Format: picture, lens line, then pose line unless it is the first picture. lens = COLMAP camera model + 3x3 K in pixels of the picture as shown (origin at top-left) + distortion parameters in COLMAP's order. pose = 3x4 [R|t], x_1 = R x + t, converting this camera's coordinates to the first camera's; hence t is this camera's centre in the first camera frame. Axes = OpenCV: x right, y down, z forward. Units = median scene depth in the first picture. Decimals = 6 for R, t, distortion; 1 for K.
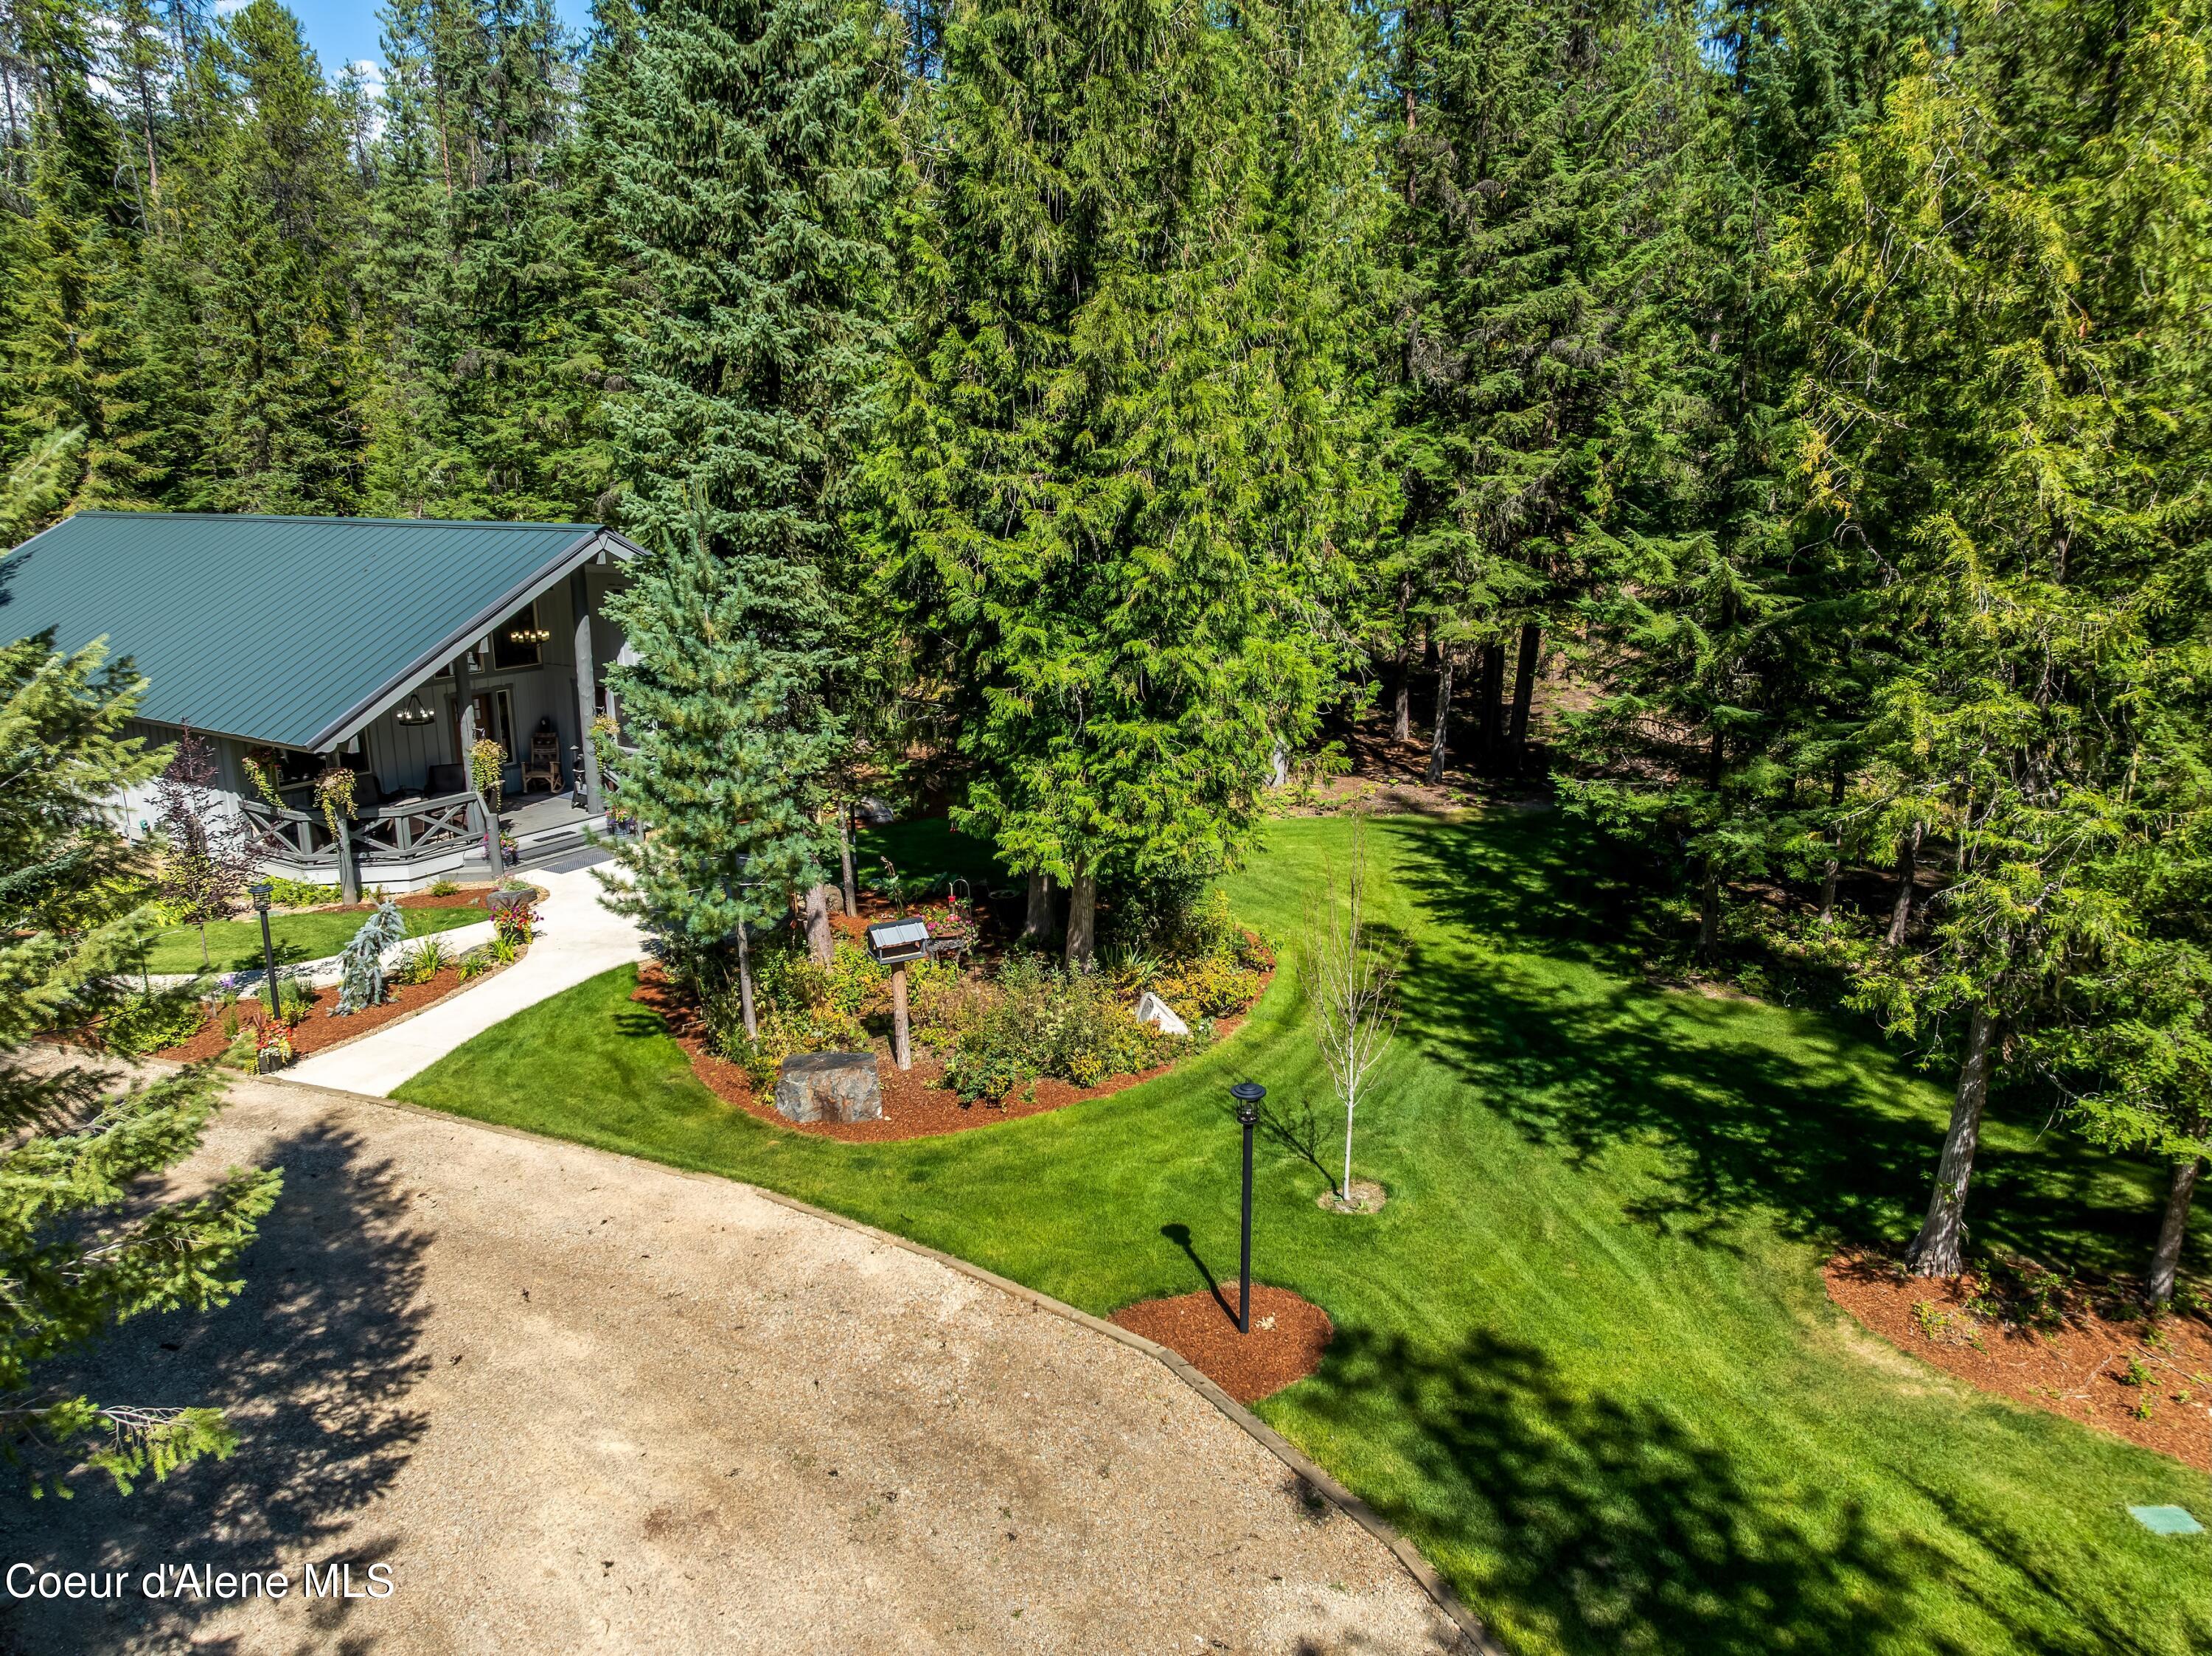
lens RADIAL K [[1618.2, 0, 1119.2], [0, 1618.2, 800.5], [0, 0, 1]] dist [-0.046727, 0.029747]
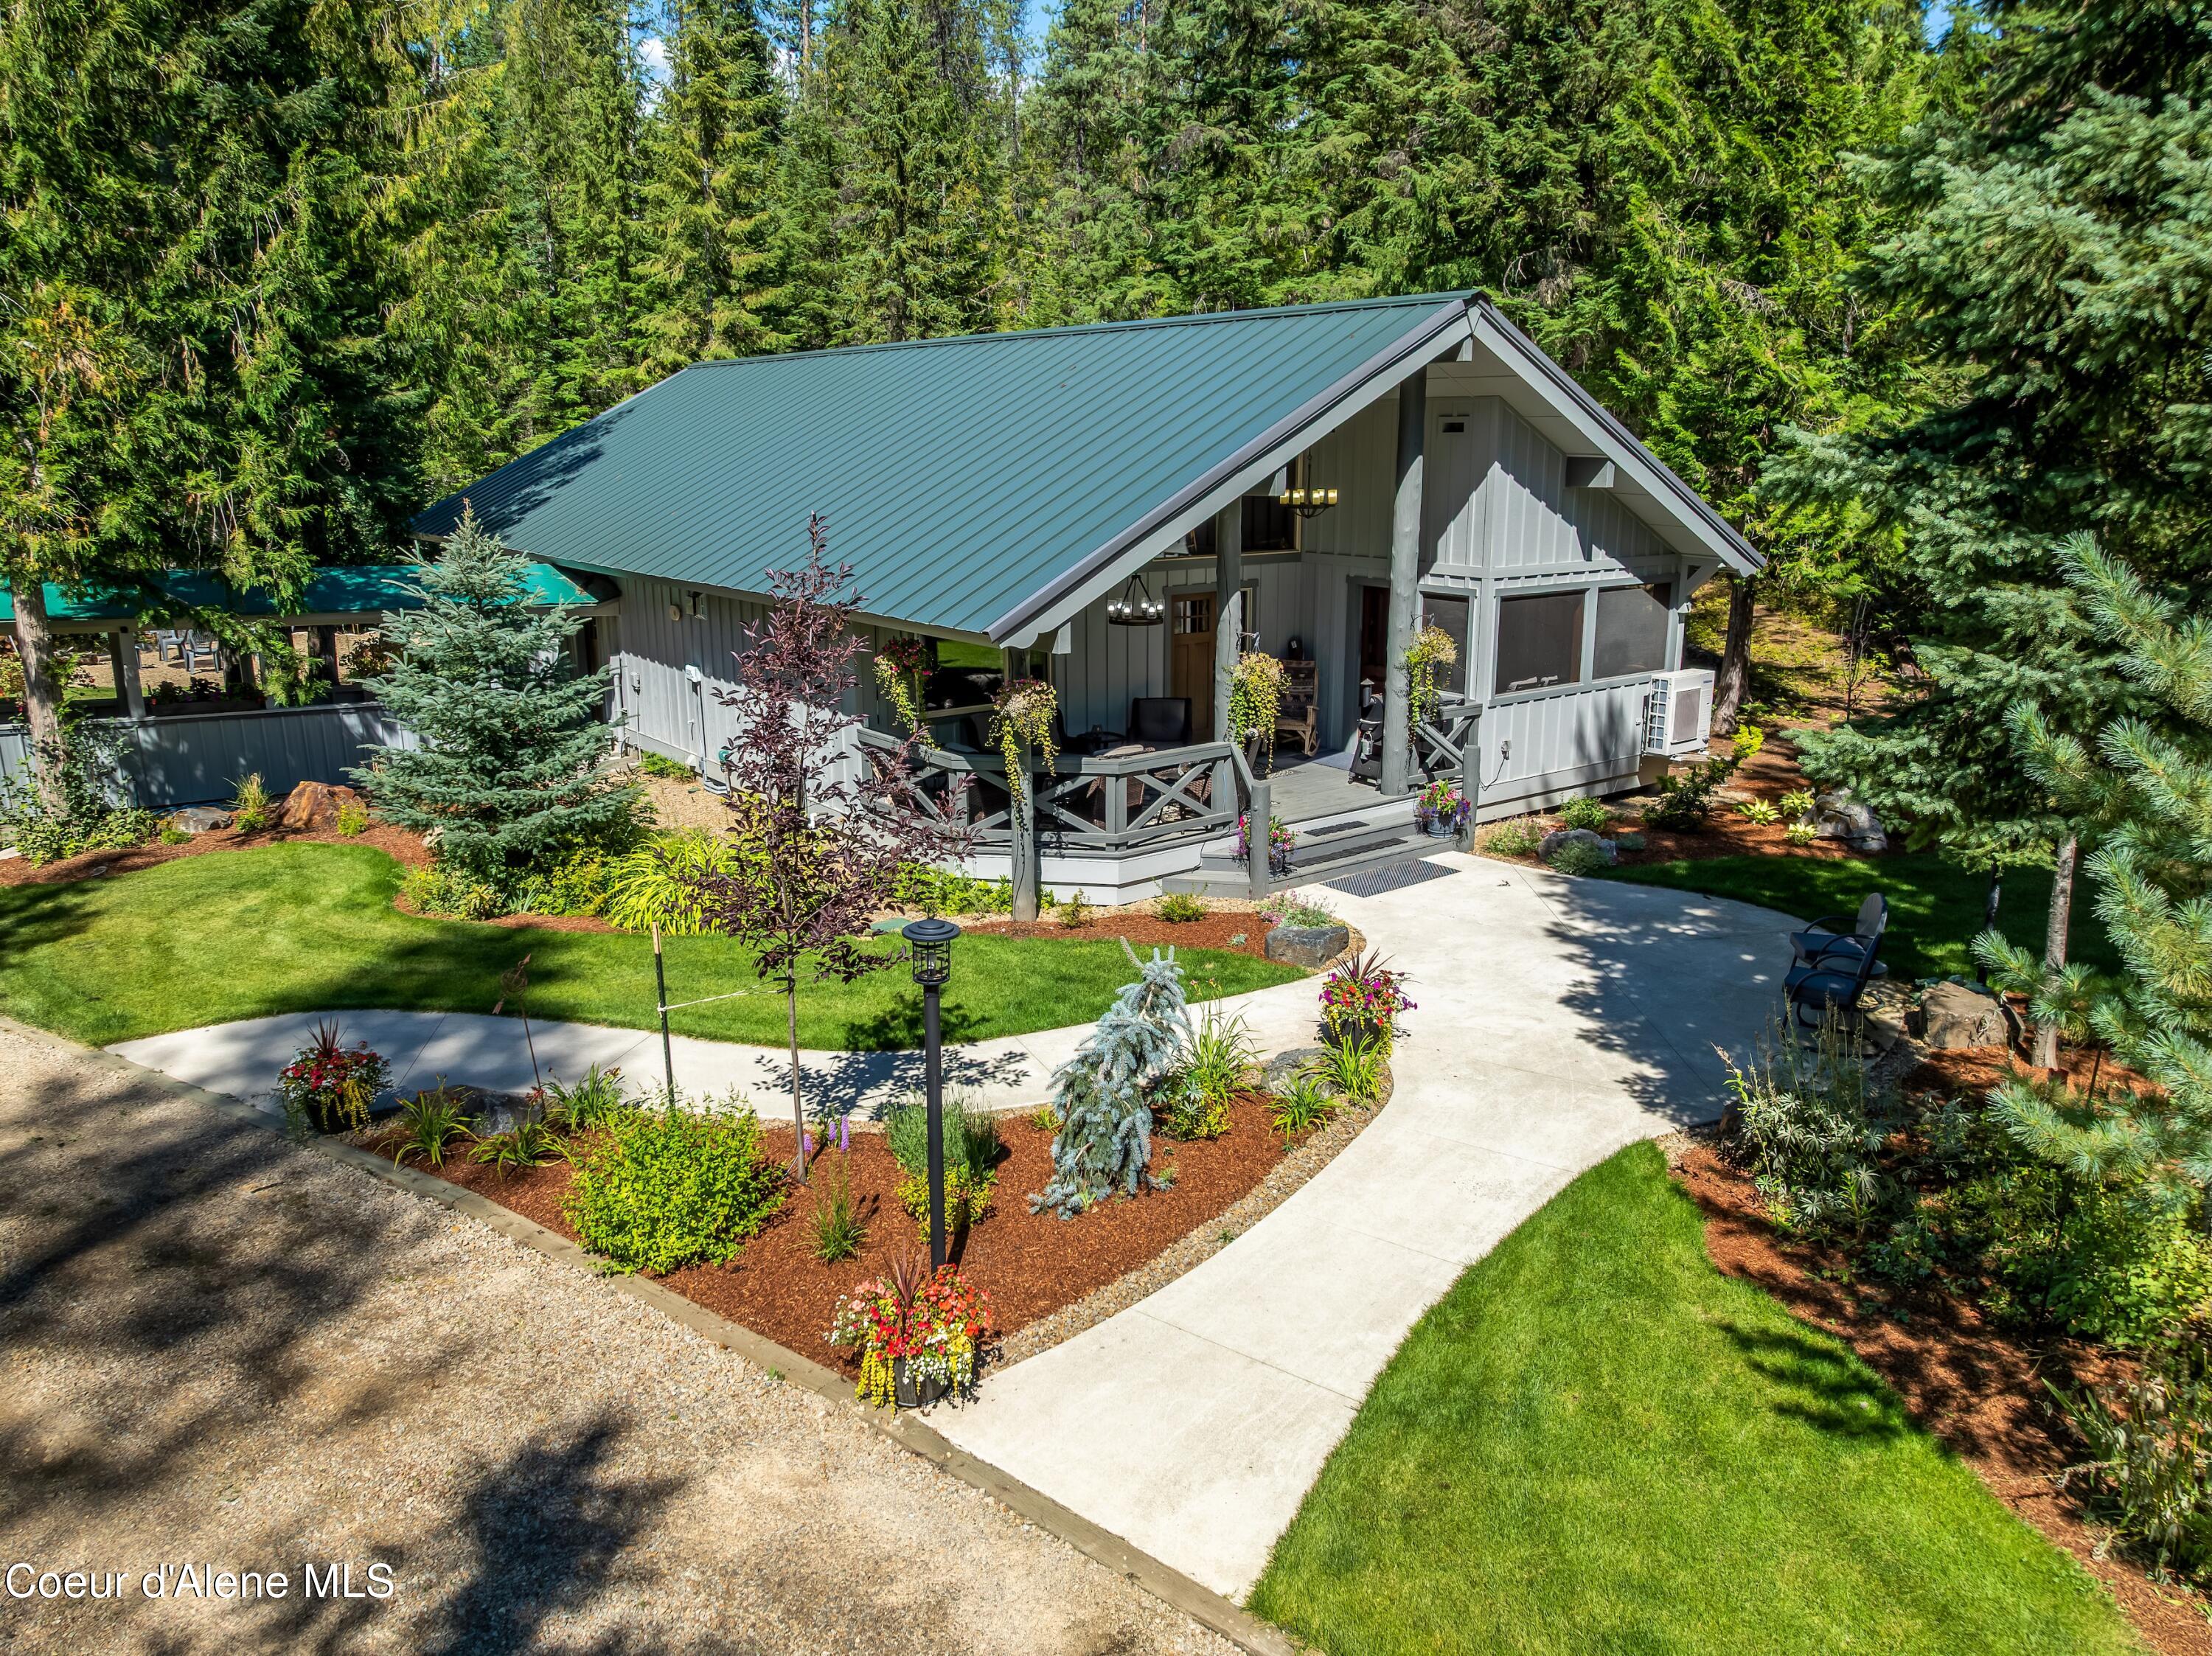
lens RADIAL K [[1568.8, 0, 1106.0], [0, 1568.8, 828.0], [0, 0, 1]] dist [-0.045209, 0.038050]
pose [[0.943845, 0.088620, -0.318282, -0.270255], [-0.080716, 0.996014, 0.037967, 0.007743], [0.320378, -0.010144, 0.947236, 0.466127]]
